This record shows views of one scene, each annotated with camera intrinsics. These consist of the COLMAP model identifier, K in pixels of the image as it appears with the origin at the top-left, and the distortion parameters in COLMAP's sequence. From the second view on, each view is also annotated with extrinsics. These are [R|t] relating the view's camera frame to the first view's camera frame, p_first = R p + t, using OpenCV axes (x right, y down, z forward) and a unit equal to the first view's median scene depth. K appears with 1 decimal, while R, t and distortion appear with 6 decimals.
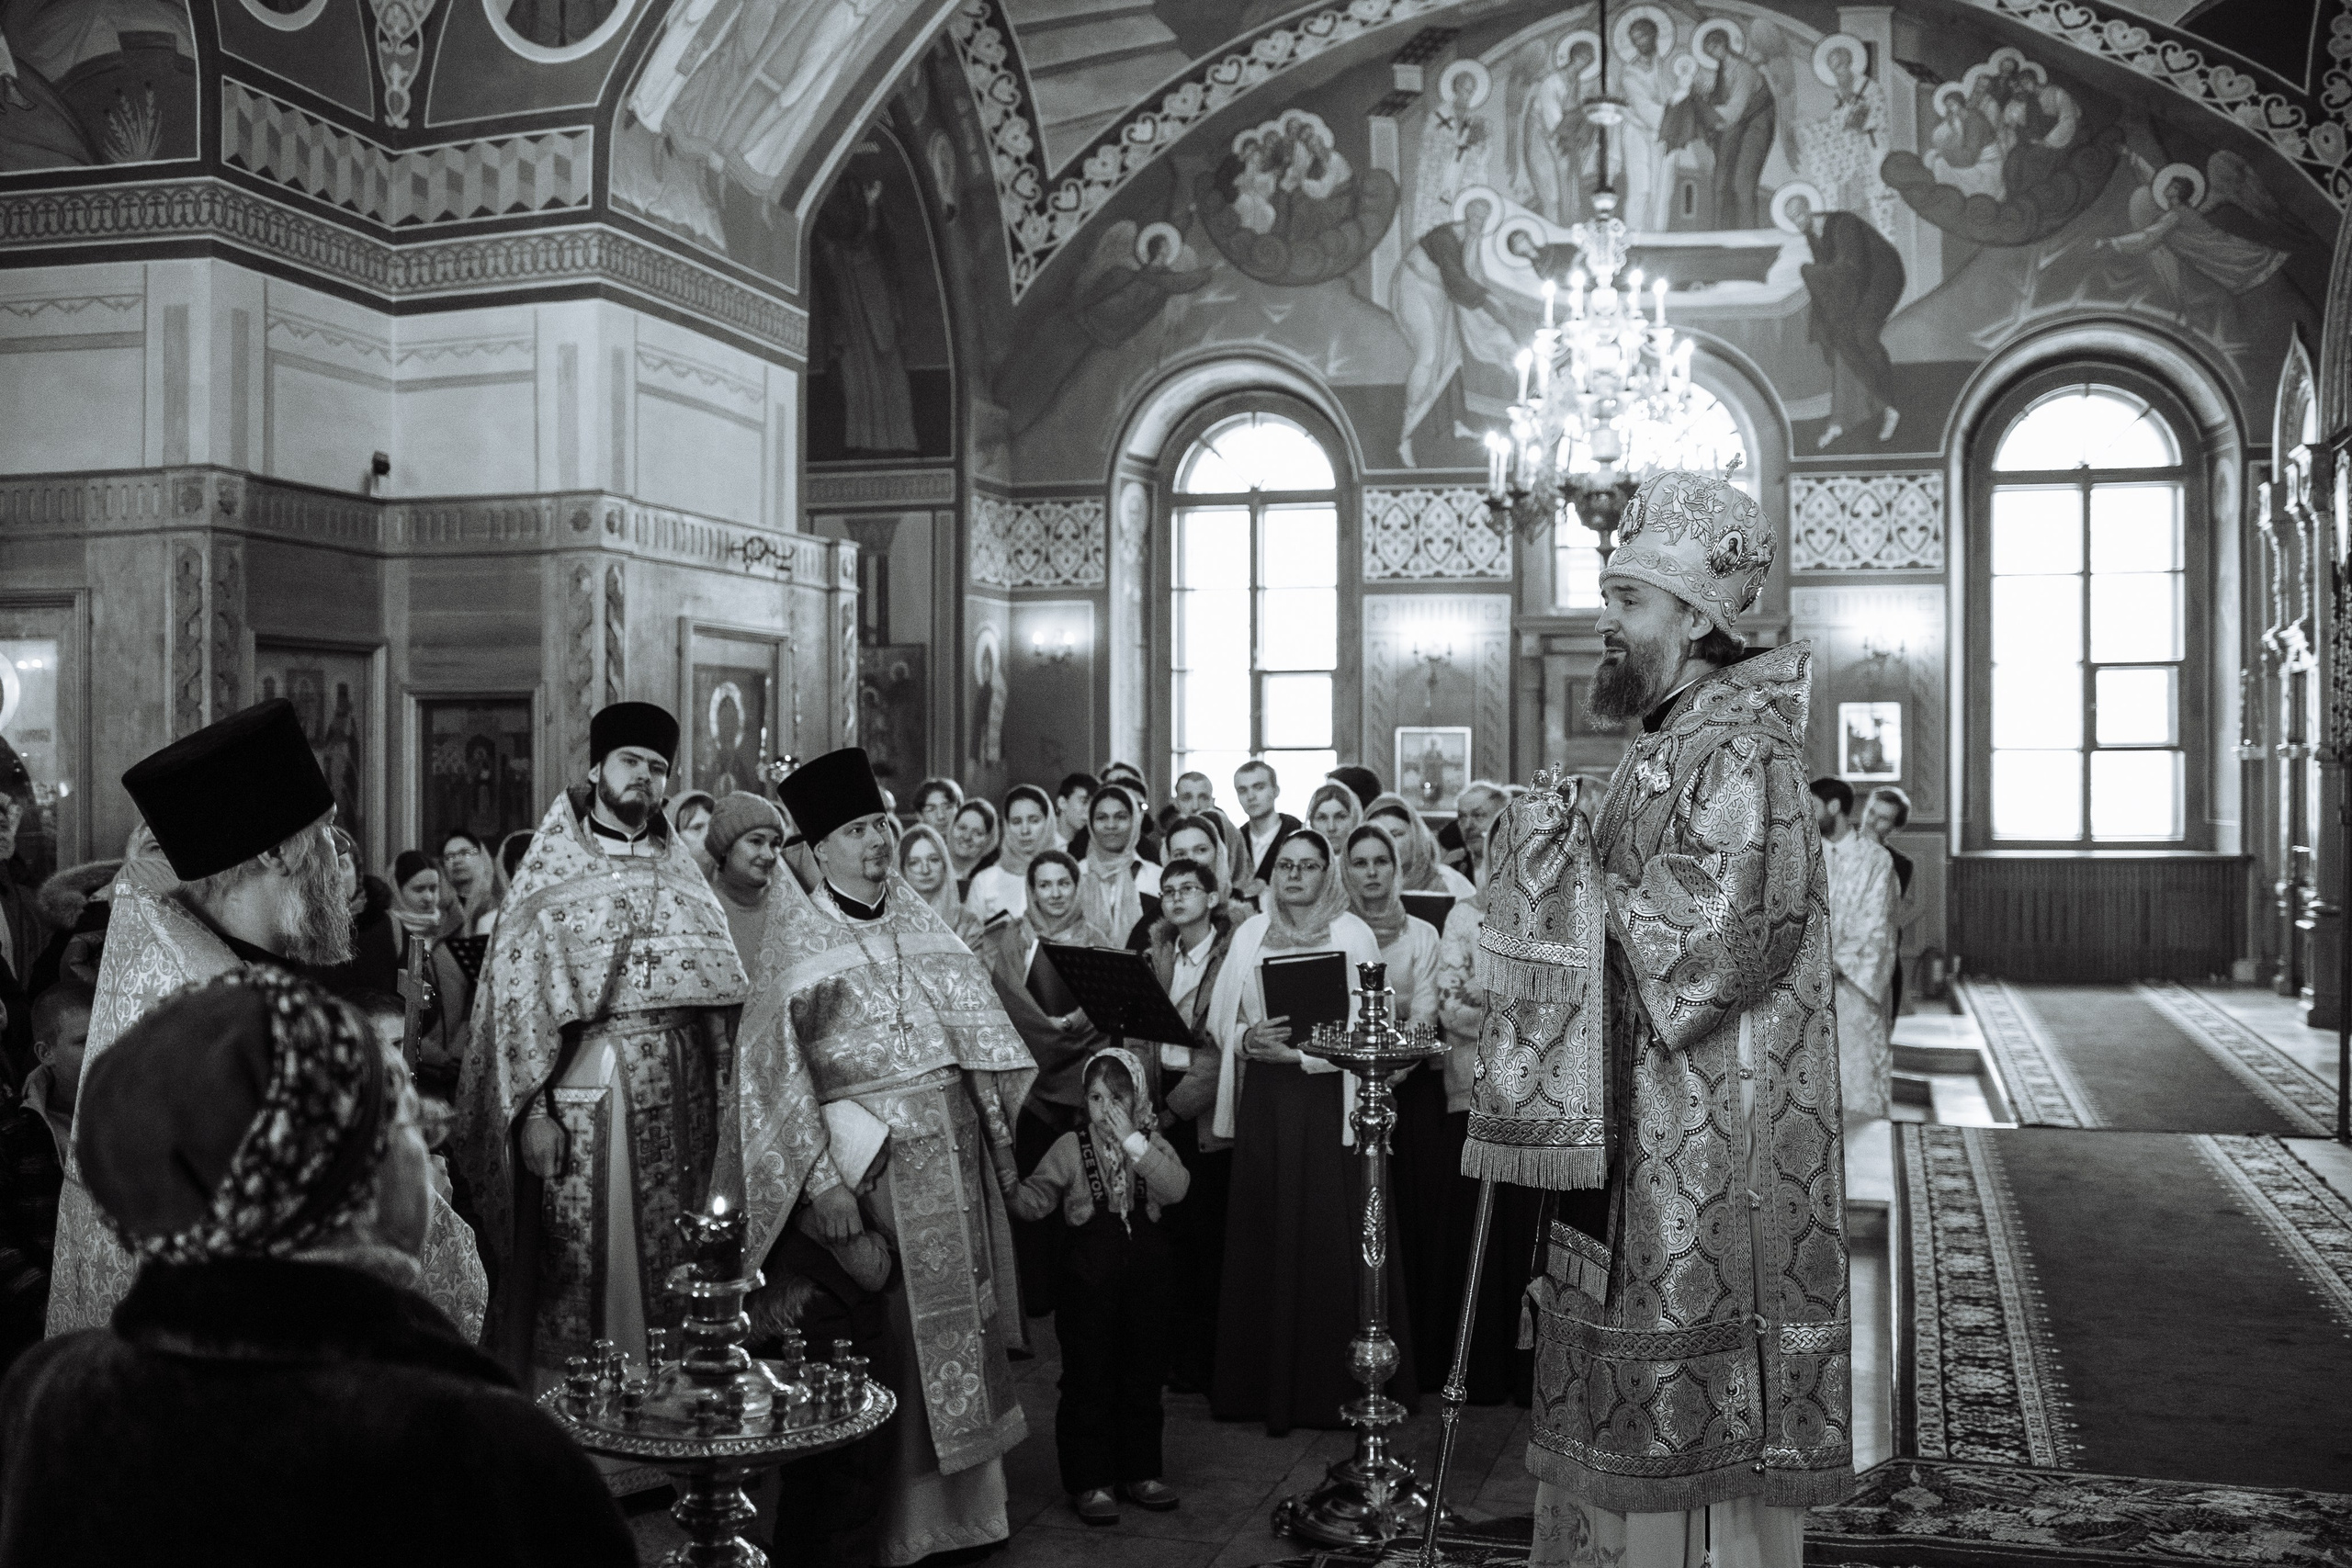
lens RADIAL K [[2336.6, 0, 1217.5], [0, 2336.6, 792.9], [0, 0, 1]] dist [-0.078723, 0.079487]
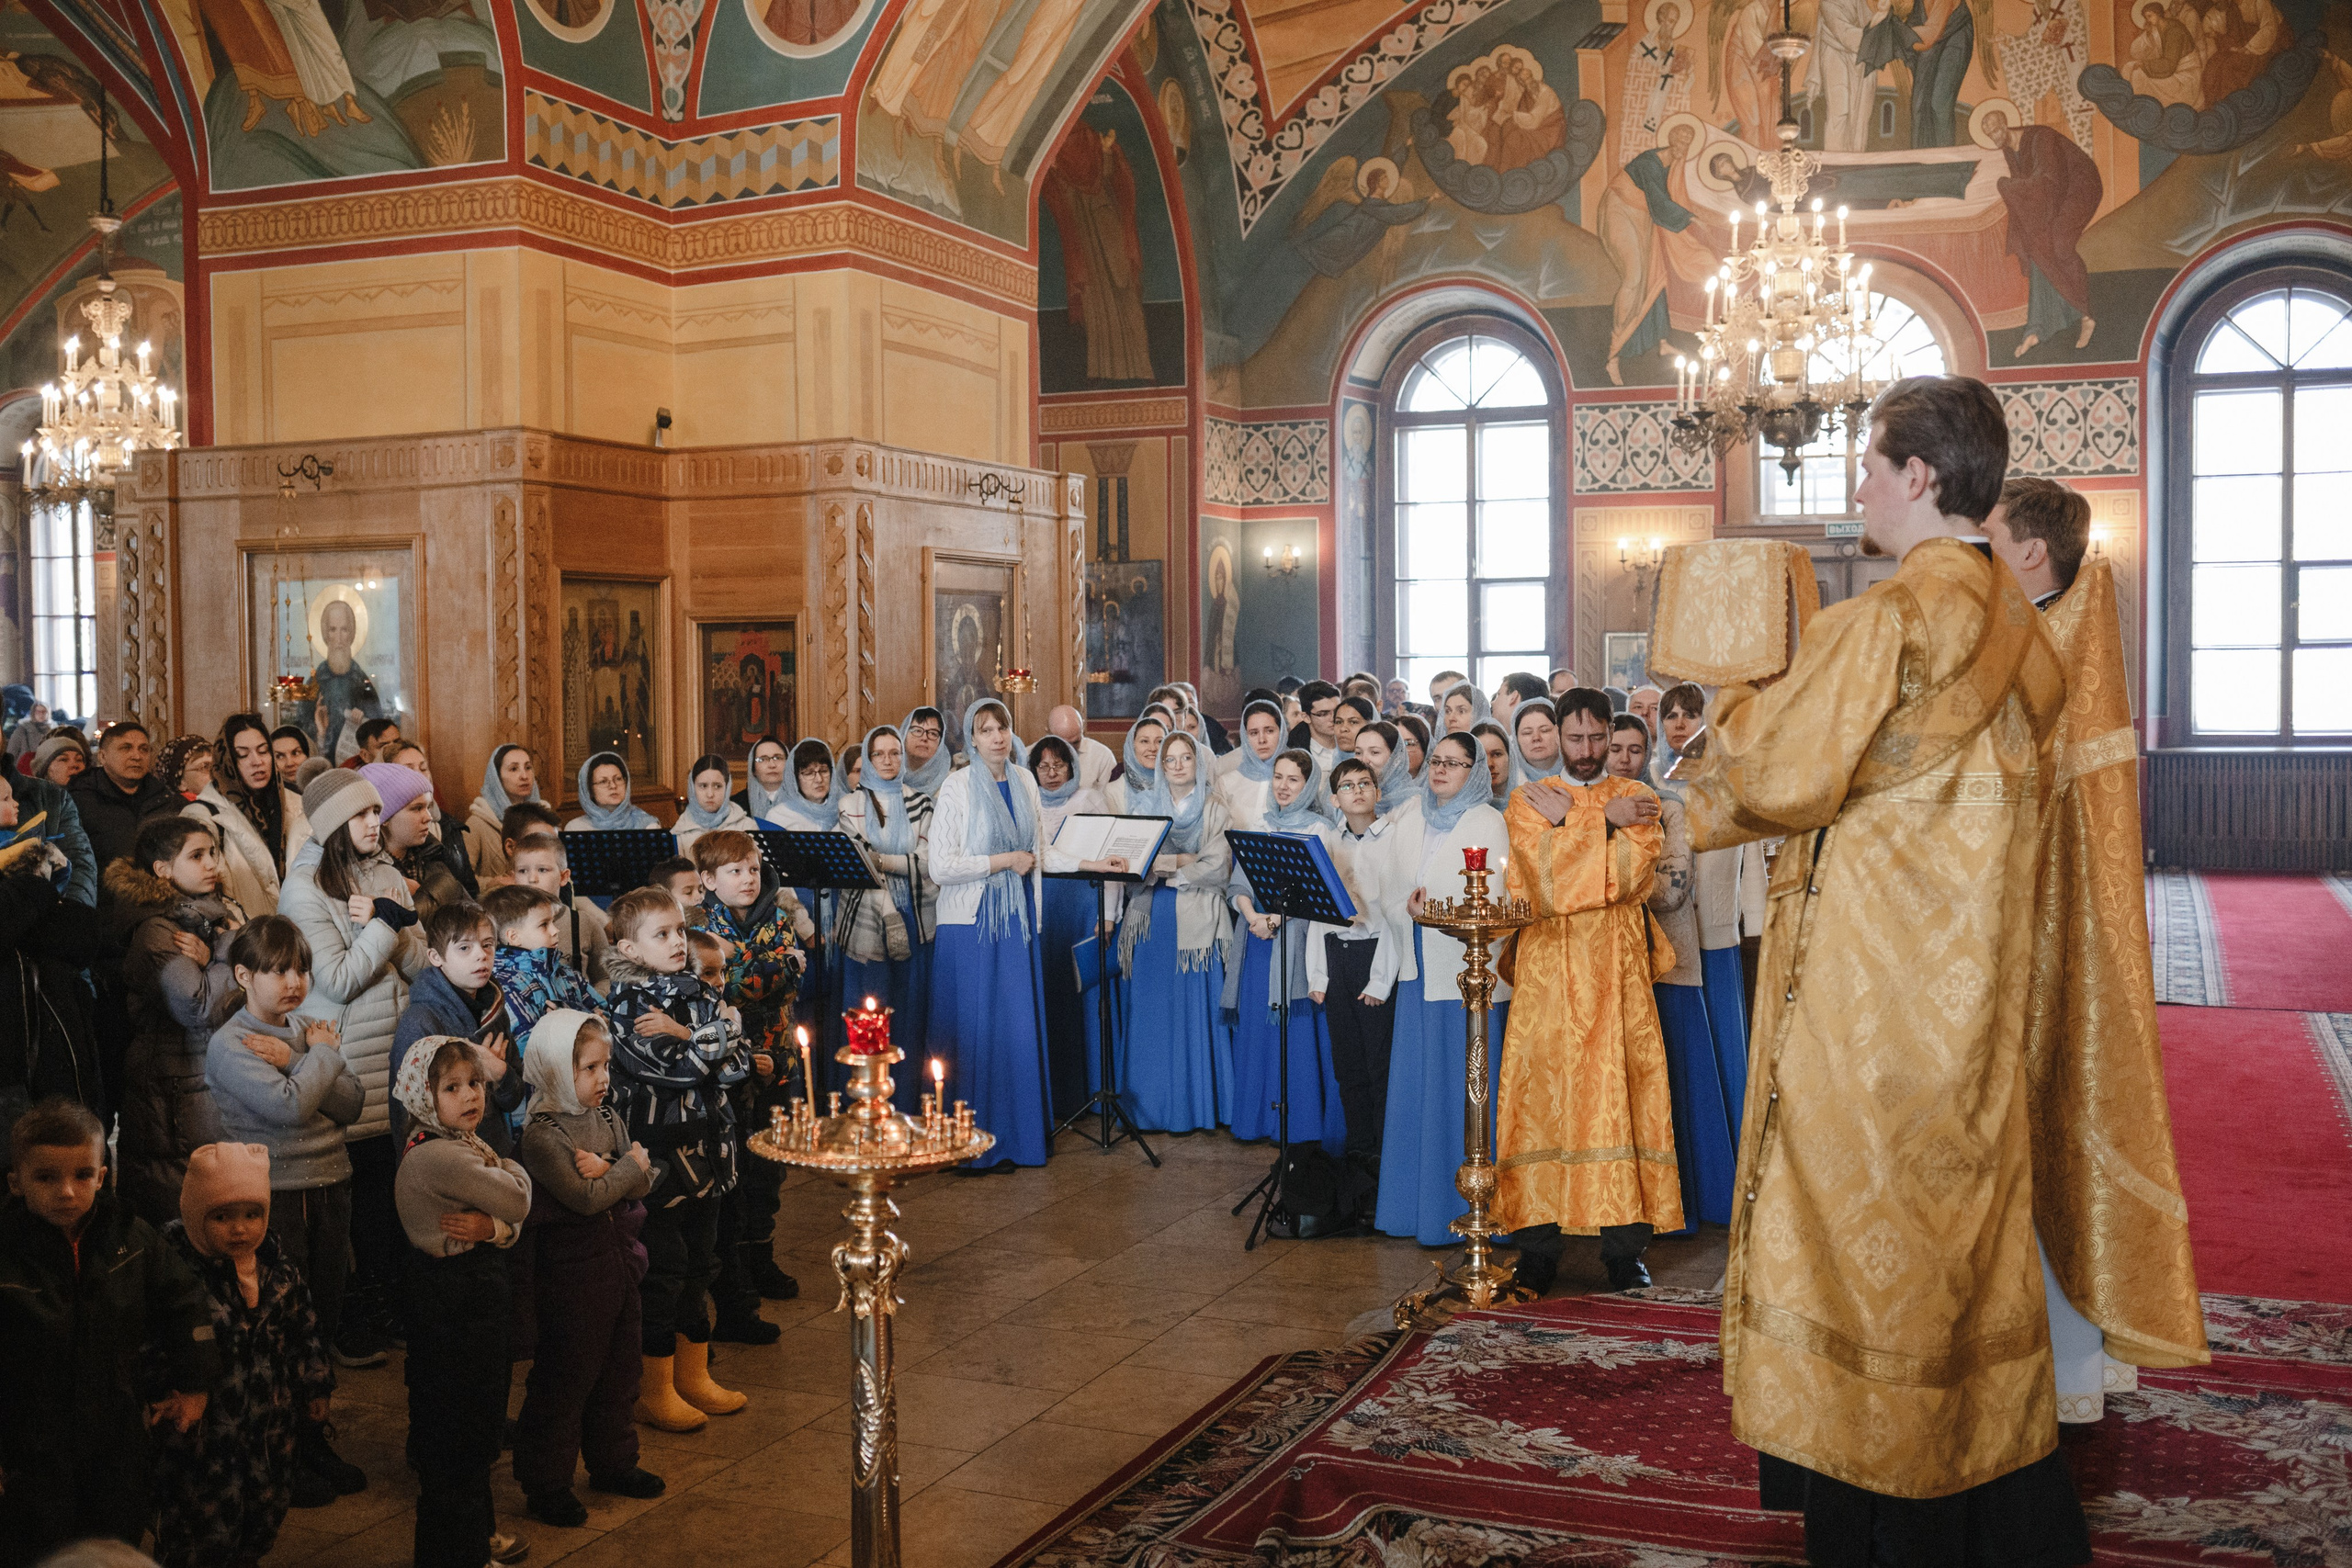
lens RADIAL K [[2298.6, 0, 1192.5], [0, 2298.6, 774.5], [0, 0, 1]] dist [-0.073019, 0.070085]
pose [[0.991959, -0.003631, -0.126511, 0.023564], [0.008148, 0.999347, 0.035203, -0.002018], [0.126301, -0.035951, 0.991340, -0.055726]]
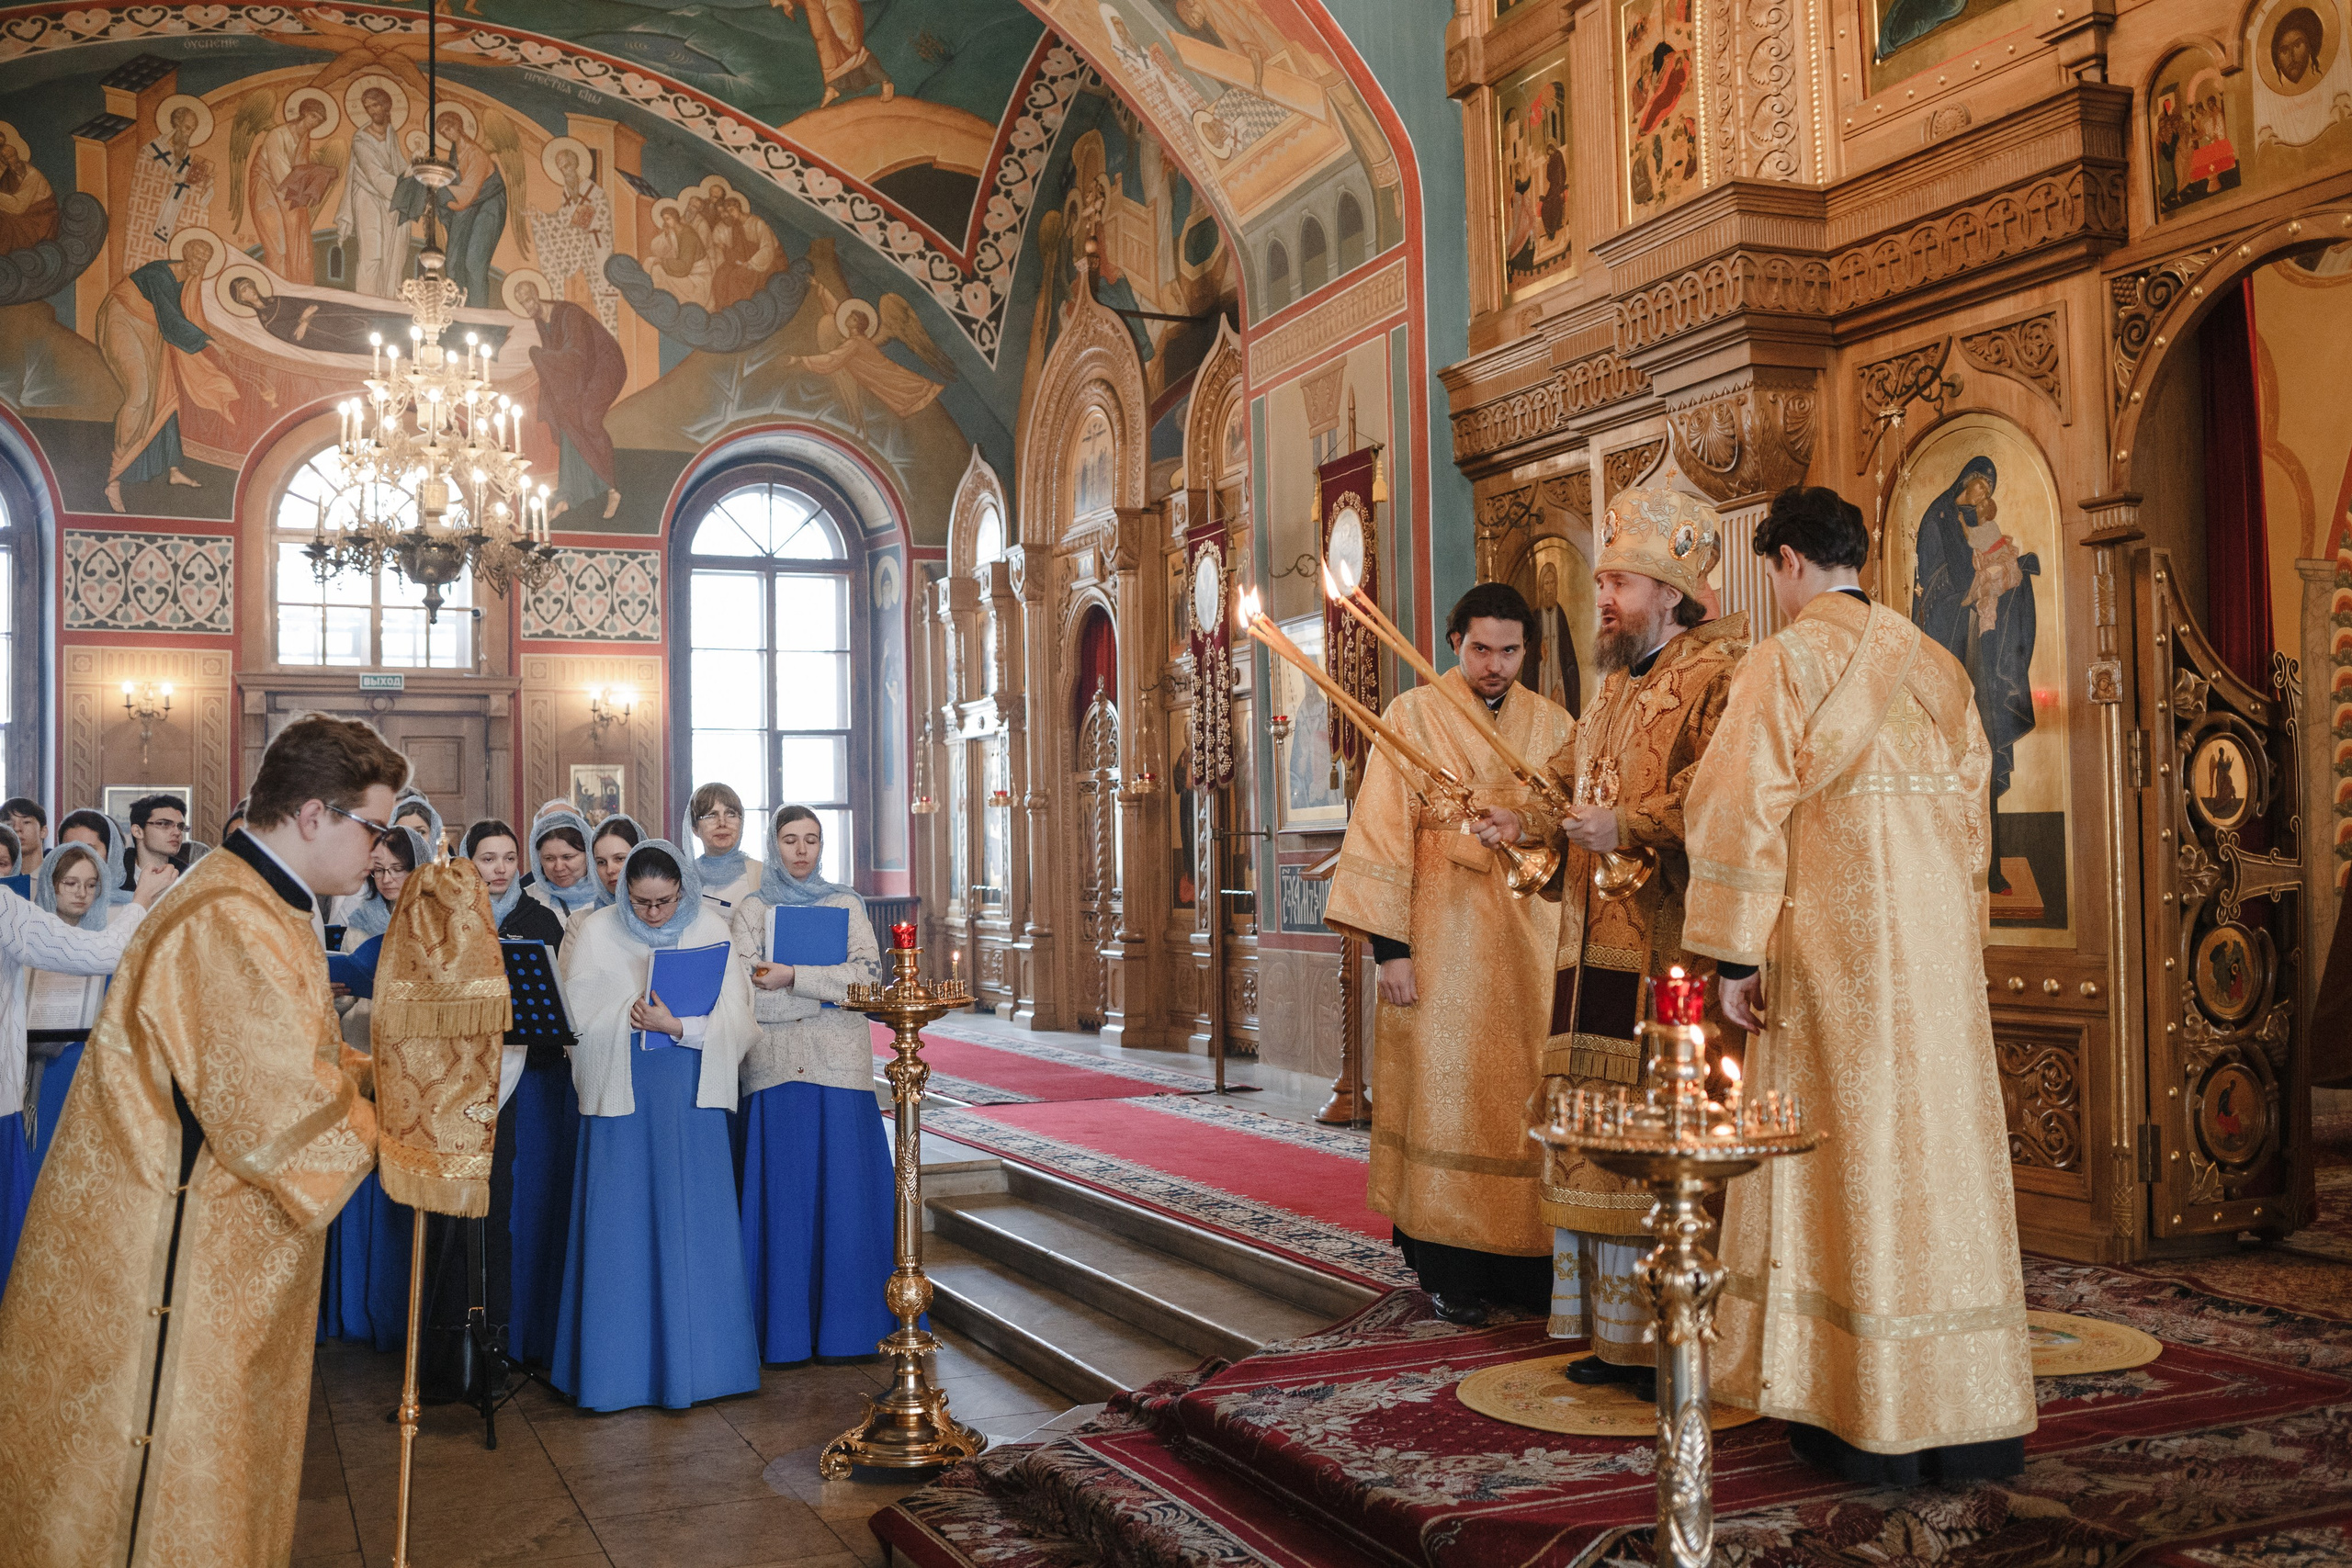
lens RADIAL K [[2258.6, 0, 1176.0], [0, 2258.6, 784.0], [0, 0, 1]] dist [-0.068507, 0.064003]
pose [[0.772590, 0.007339, 0.634863, -0.168072], [0.022773, 0.998969, -0.039261, 0.017143], [-0.634497, 0.044790, 0.771627, 0.036631]]
